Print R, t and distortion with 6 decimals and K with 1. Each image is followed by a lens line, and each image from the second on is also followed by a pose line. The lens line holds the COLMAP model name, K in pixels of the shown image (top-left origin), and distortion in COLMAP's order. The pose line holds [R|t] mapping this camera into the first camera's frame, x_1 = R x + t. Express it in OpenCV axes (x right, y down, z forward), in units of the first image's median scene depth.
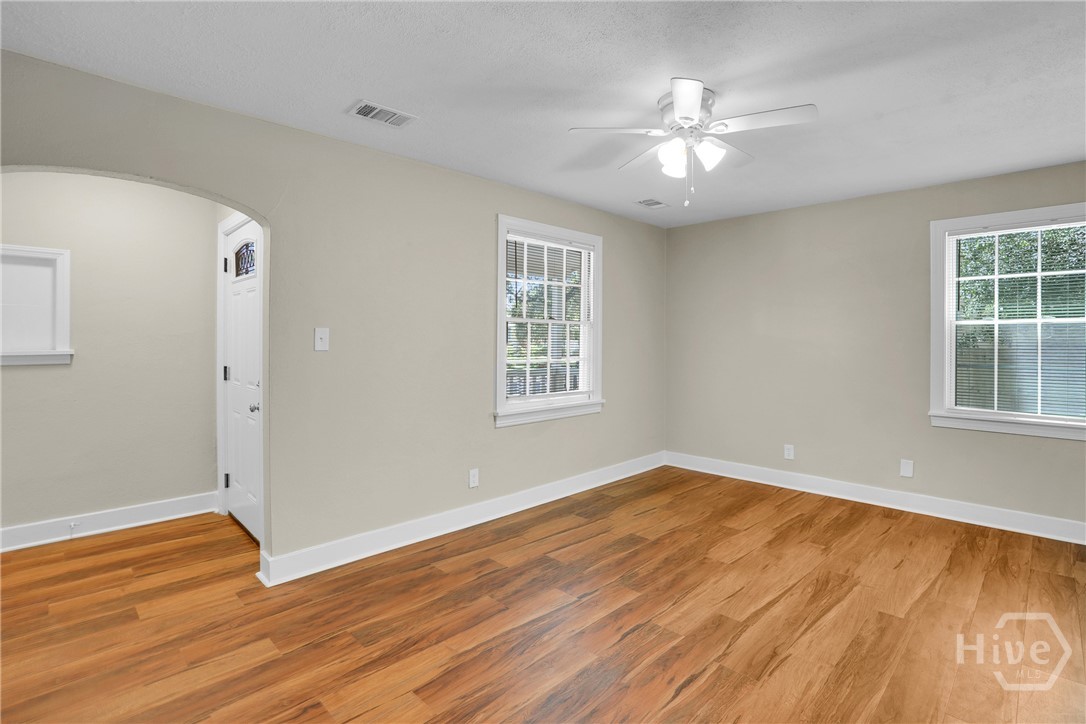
lens RADIAL K [[532.7, 0, 543.8], [0, 532.7, 331.1], [0, 0, 1]] dist [-0.029617, 0.000865]
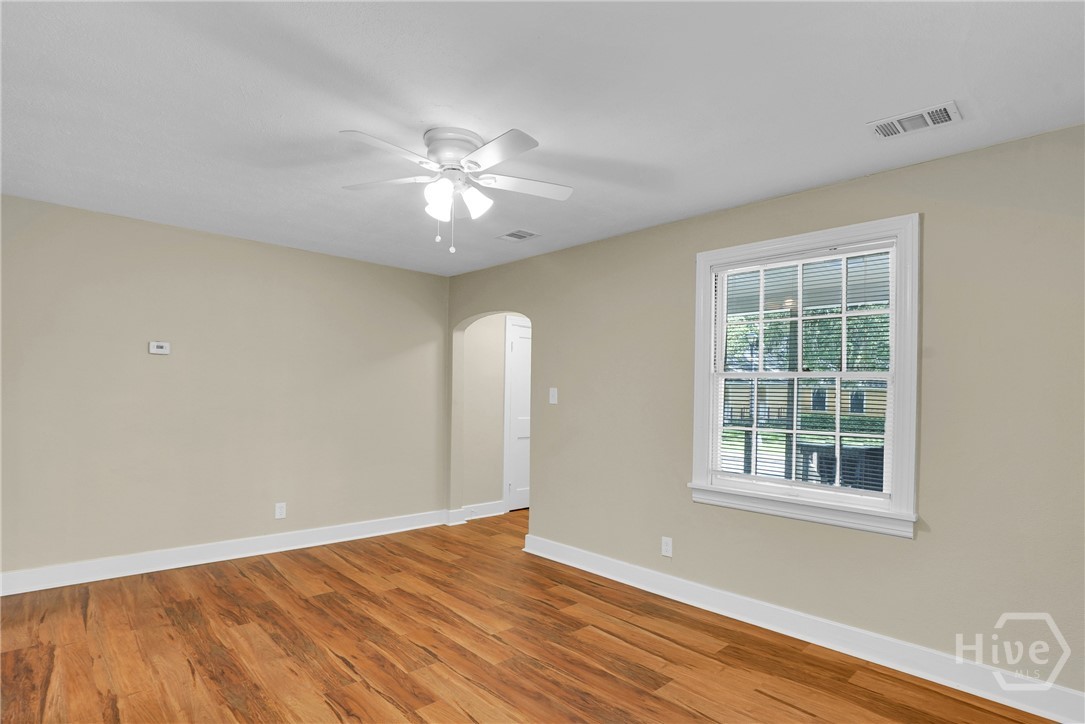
lens RADIAL K [[529.1, 0, 536.7], [0, 529.1, 360.8], [0, 0, 1]] dist [-0.062188, 0.029033]
pose [[-0.029151, -0.068306, -0.997238, 1.123228], [-0.001225, 0.997664, -0.068300, 0.011042], [0.999574, -0.000770, -0.029167, 1.069856]]
